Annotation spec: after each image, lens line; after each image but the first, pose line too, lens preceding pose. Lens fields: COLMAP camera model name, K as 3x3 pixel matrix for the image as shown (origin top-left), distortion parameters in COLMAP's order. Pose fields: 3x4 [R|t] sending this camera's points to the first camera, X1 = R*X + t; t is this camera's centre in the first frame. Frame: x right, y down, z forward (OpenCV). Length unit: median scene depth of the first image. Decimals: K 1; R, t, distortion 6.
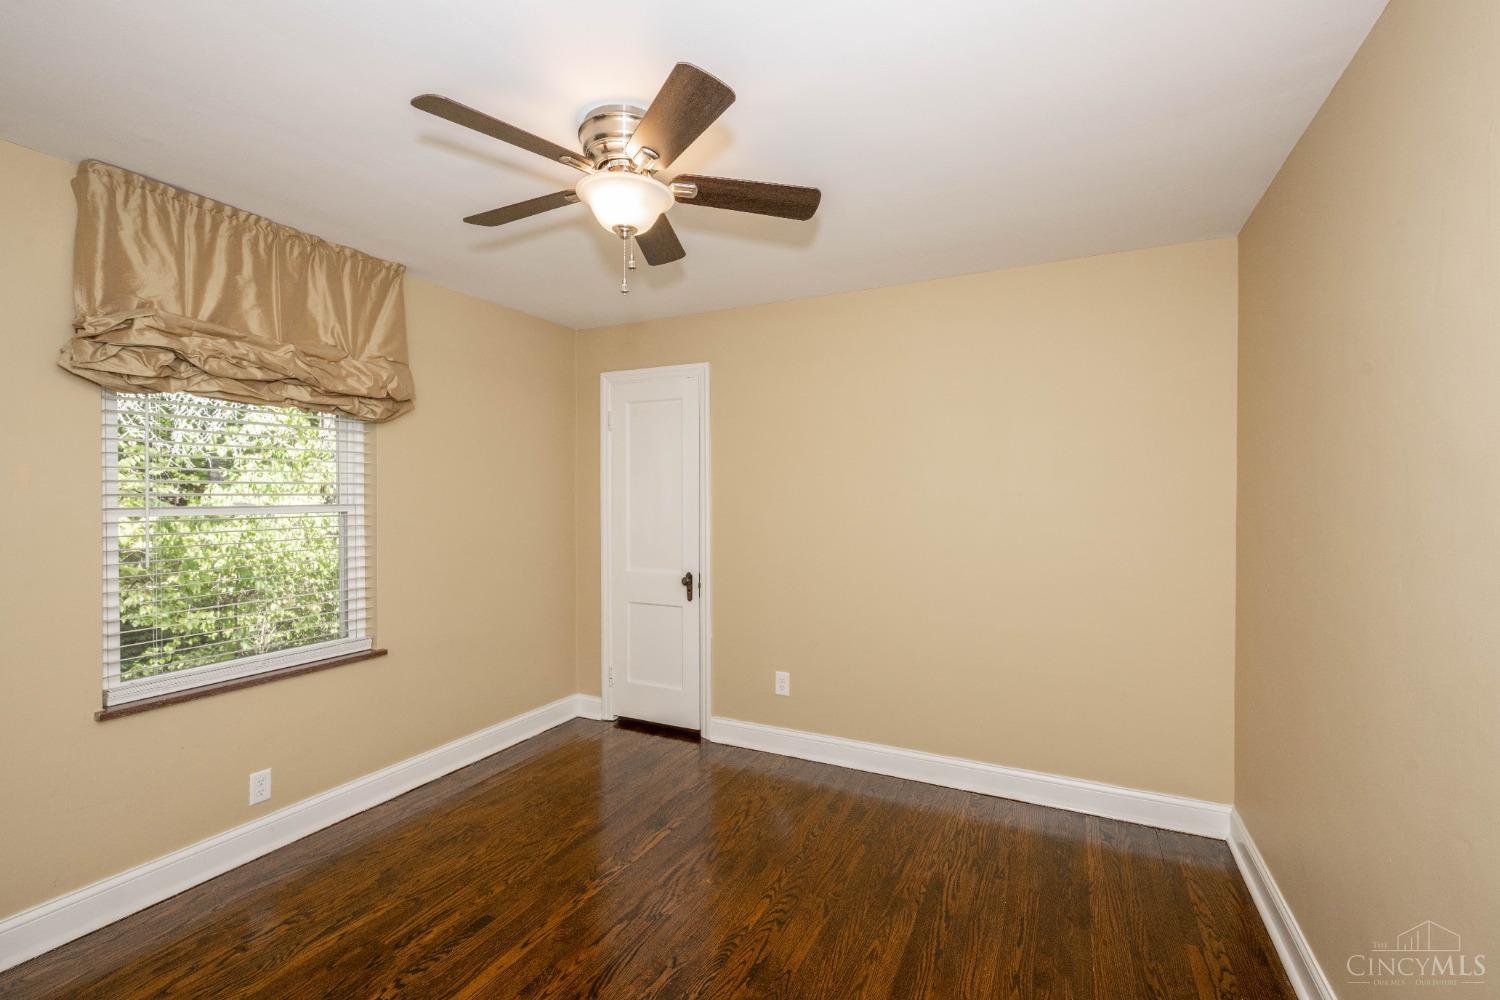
lens RADIAL K [[658.9, 0, 751.3], [0, 658.9, 492.9], [0, 0, 1]] dist [-0.001310, -0.001311]
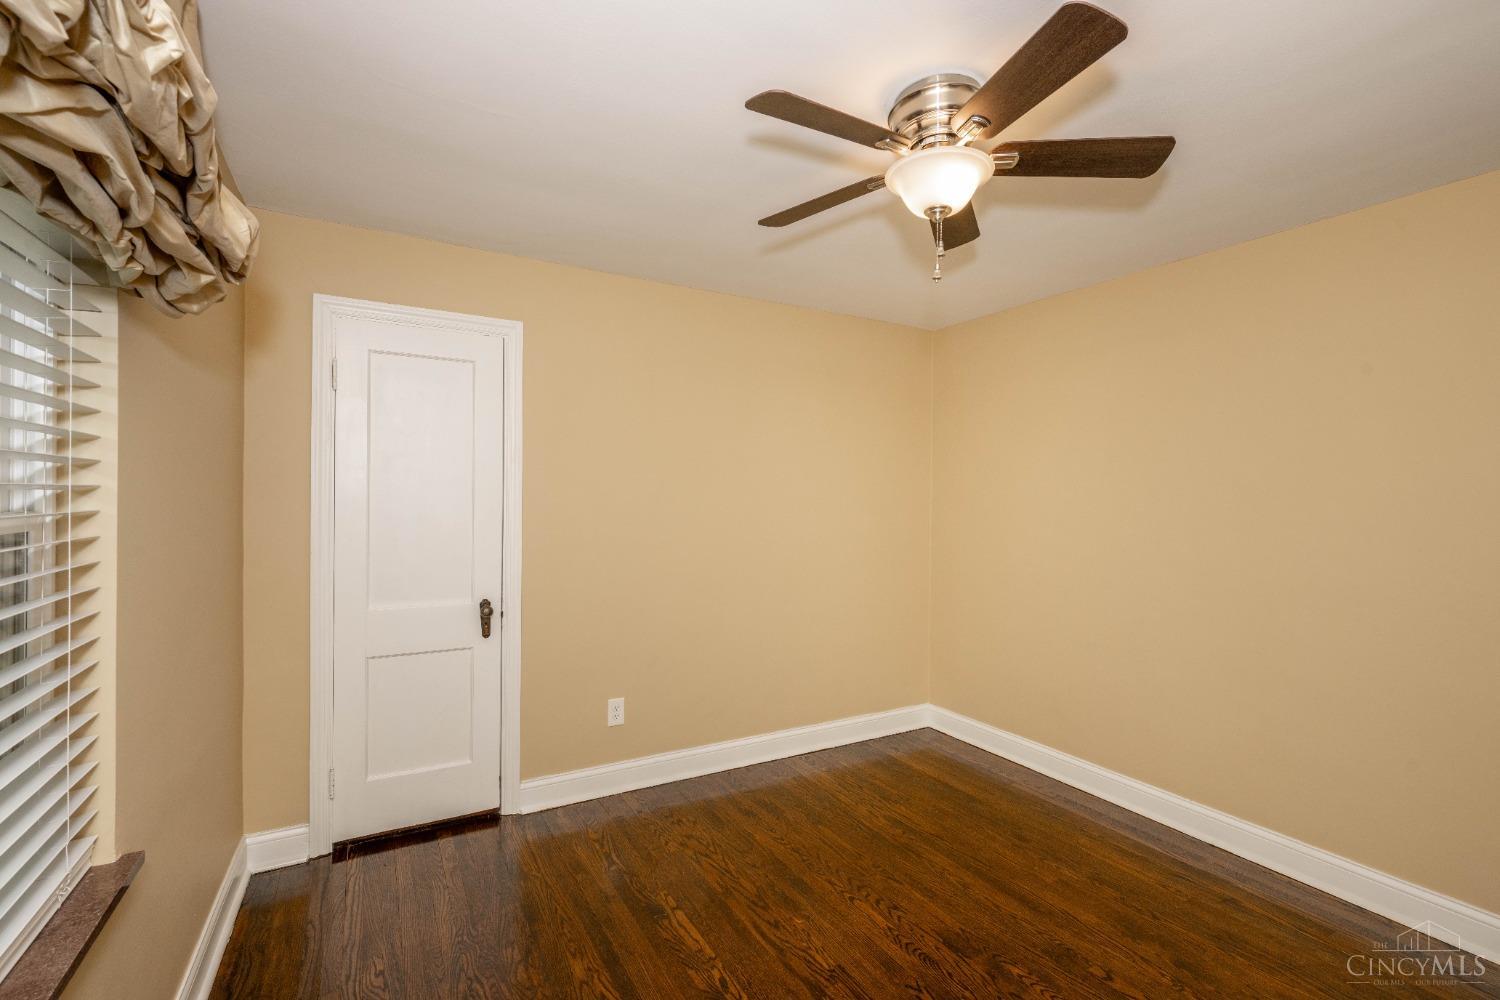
lens RADIAL K [[658.9, 0, 750.9], [0, 658.9, 496.9], [0, 0, 1]] dist [-0.001310, -0.001311]
pose [[0.571149, 0.004394, 0.820835, -0.573416], [-0.006844, 0.999976, -0.000591, 0.005741], [-0.820818, -0.005281, 0.571165, 0.365200]]
